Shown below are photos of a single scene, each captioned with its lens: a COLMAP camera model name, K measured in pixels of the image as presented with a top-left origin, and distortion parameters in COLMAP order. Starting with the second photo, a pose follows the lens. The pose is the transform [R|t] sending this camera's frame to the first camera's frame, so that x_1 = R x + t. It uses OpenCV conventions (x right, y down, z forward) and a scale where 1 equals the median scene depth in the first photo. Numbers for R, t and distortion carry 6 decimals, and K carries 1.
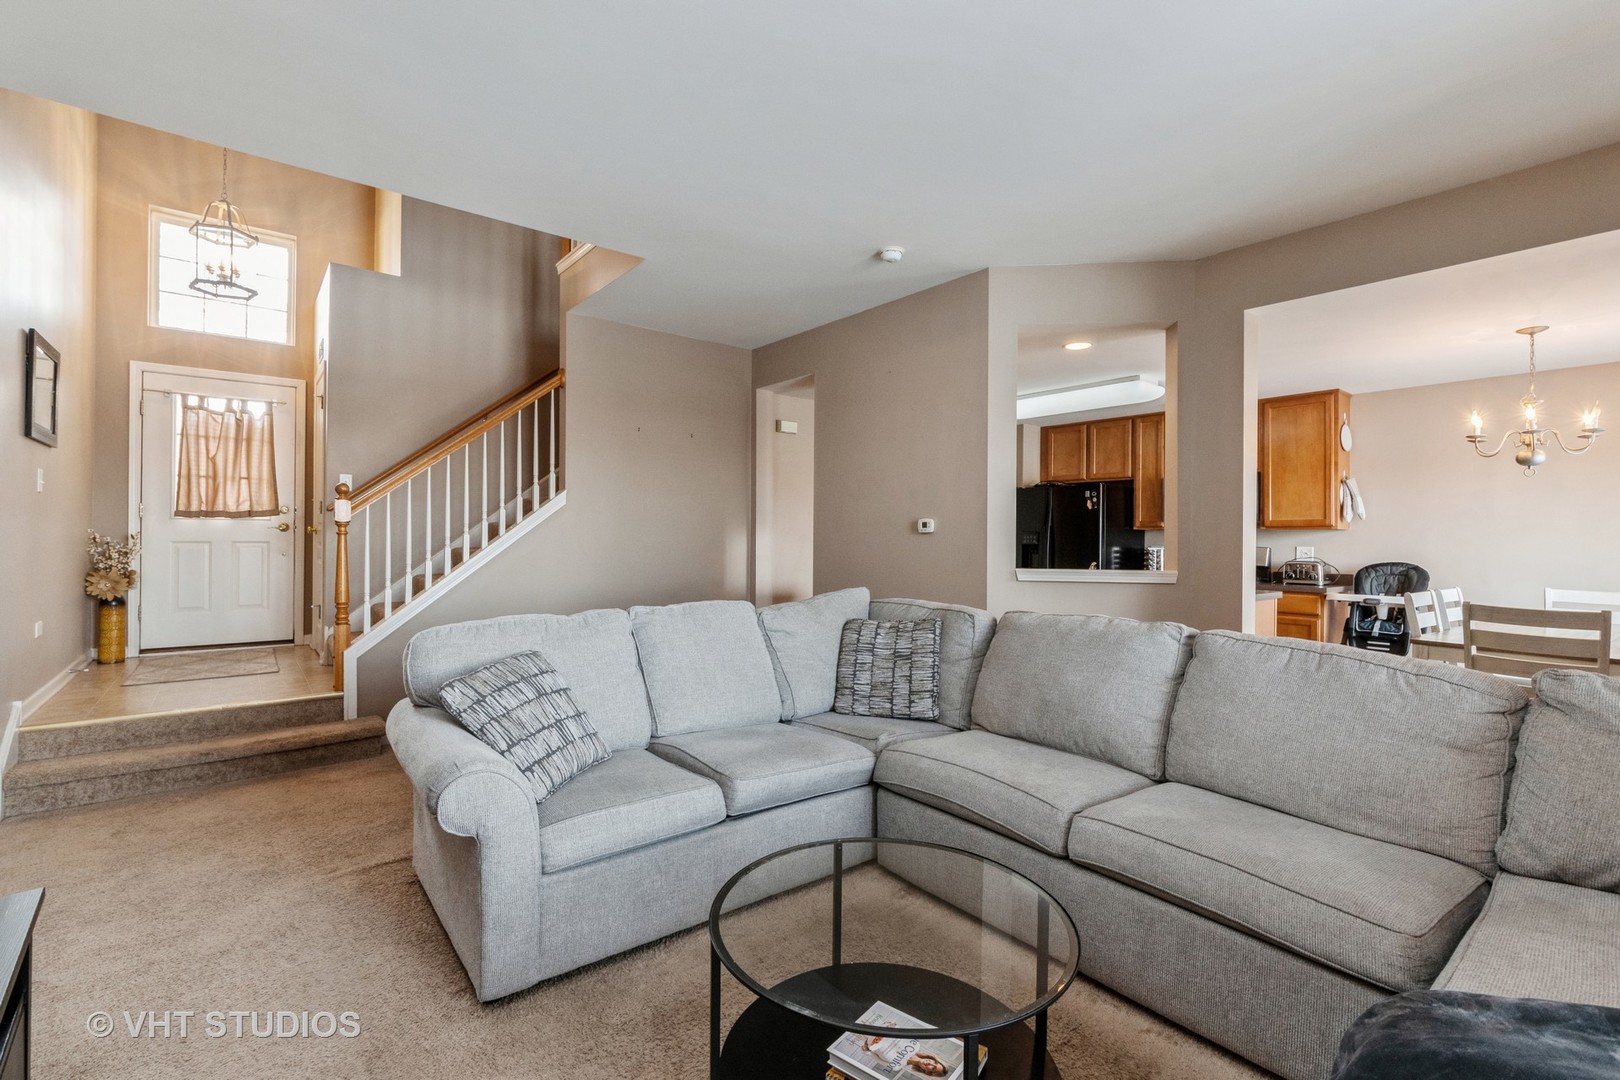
lens RADIAL K [[721.7, 0, 805.3], [0, 721.7, 538.1], [0, 0, 1]] dist [-0.004086, 0.001069]
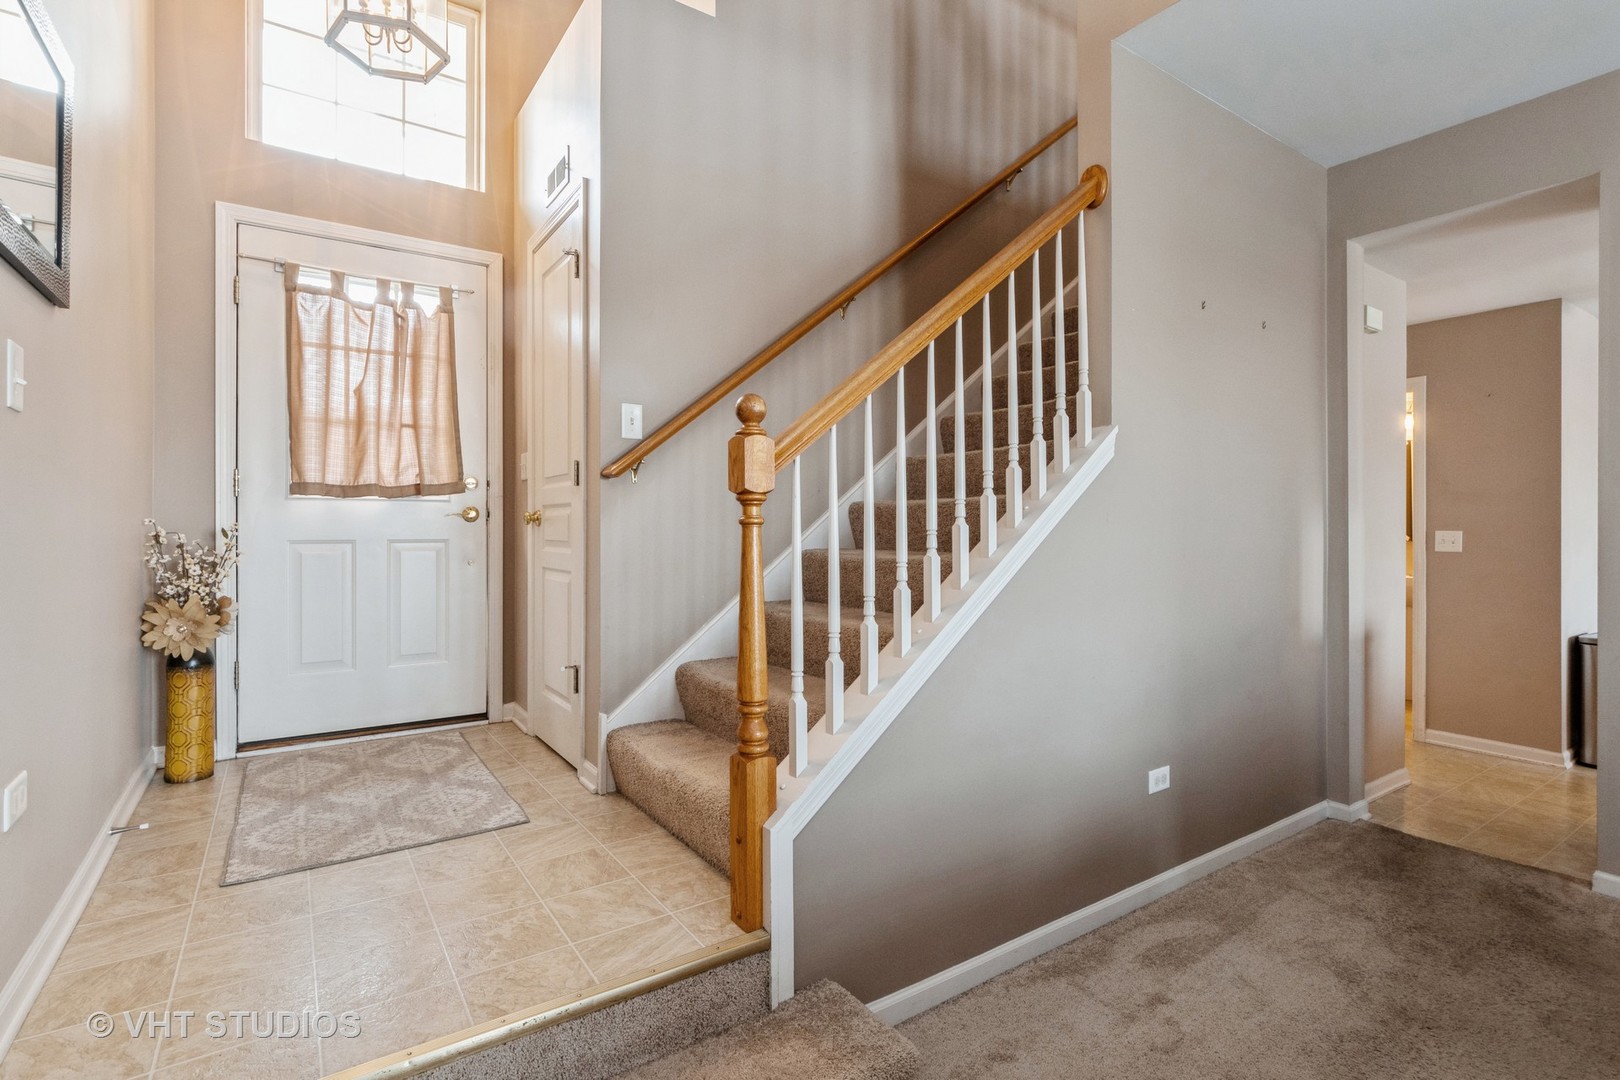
lens RADIAL K [[764.1, 0, 802.5], [0, 764.1, 532.6], [0, 0, 1]] dist [-0.001167, -0.002005]
pose [[0.997346, -0.006300, -0.072528, -0.462012], [0.006612, 0.999970, 0.004069, -0.001718], [0.072500, -0.004538, 0.997358, 0.463885]]
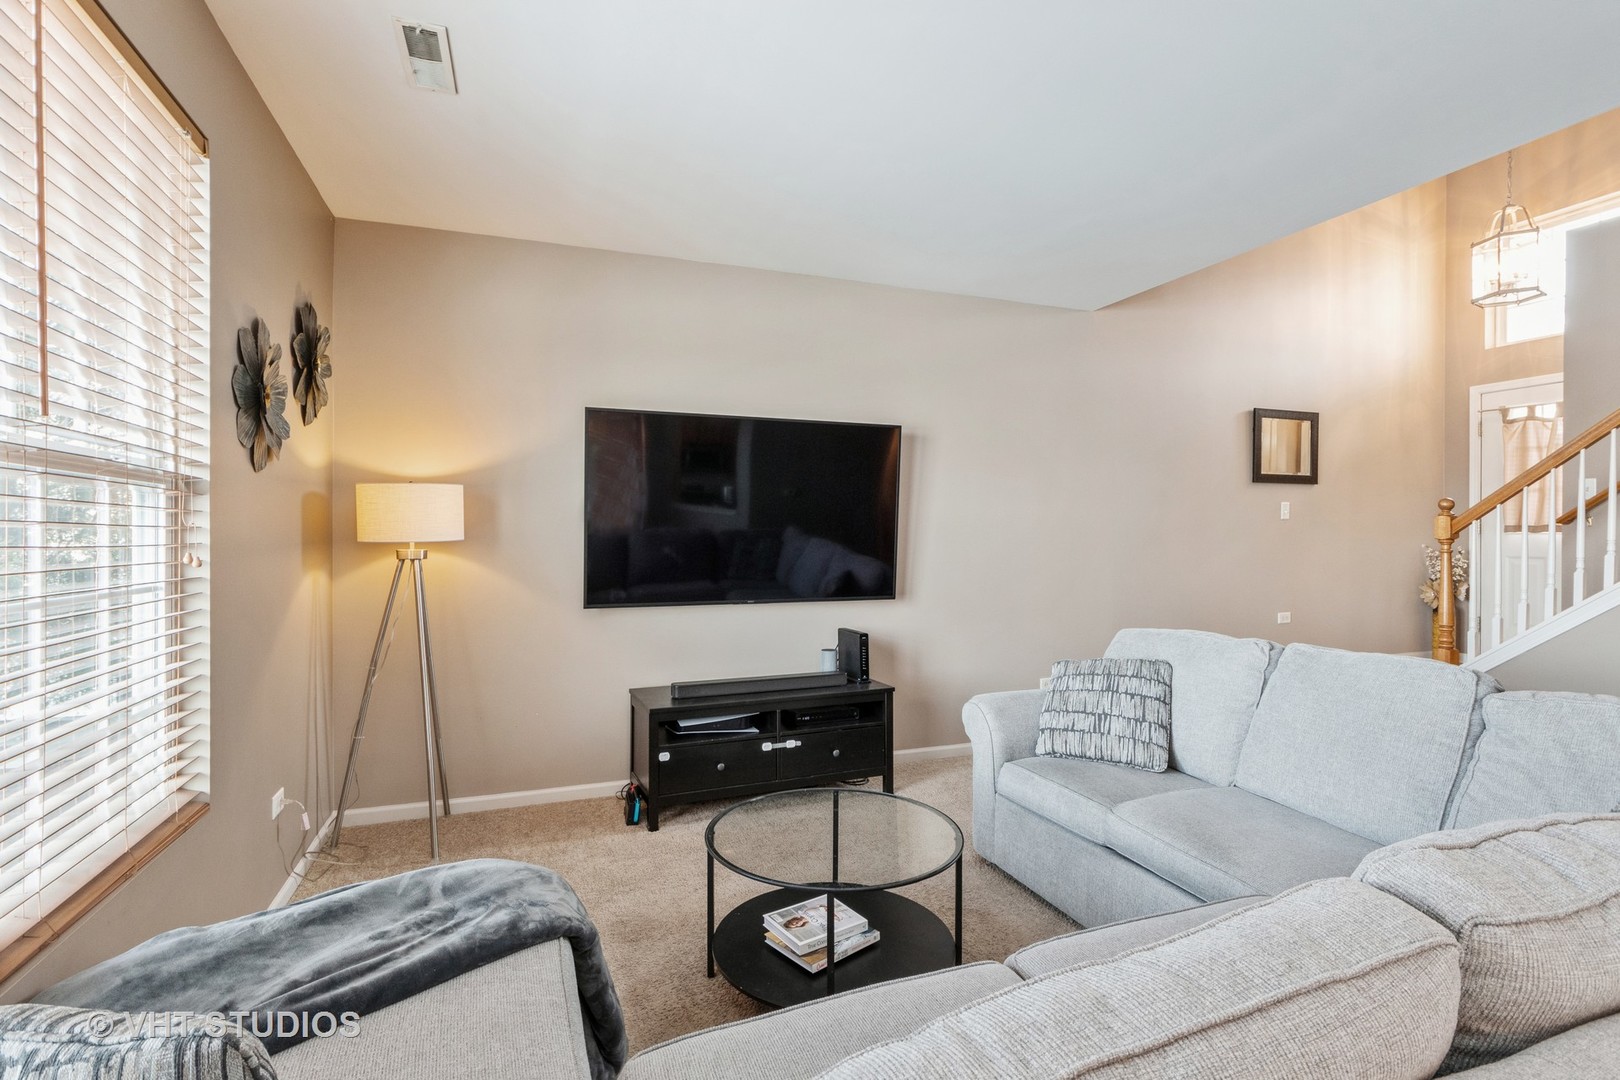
lens RADIAL K [[764.1, 0, 802.8], [0, 764.1, 537.2], [0, 0, 1]] dist [-0.001167, -0.002005]
pose [[-0.300433, -0.006770, -0.953779, 0.435819], [-0.003298, 0.999976, -0.006059, -0.012520], [0.953797, 0.001325, -0.300448, 0.388391]]
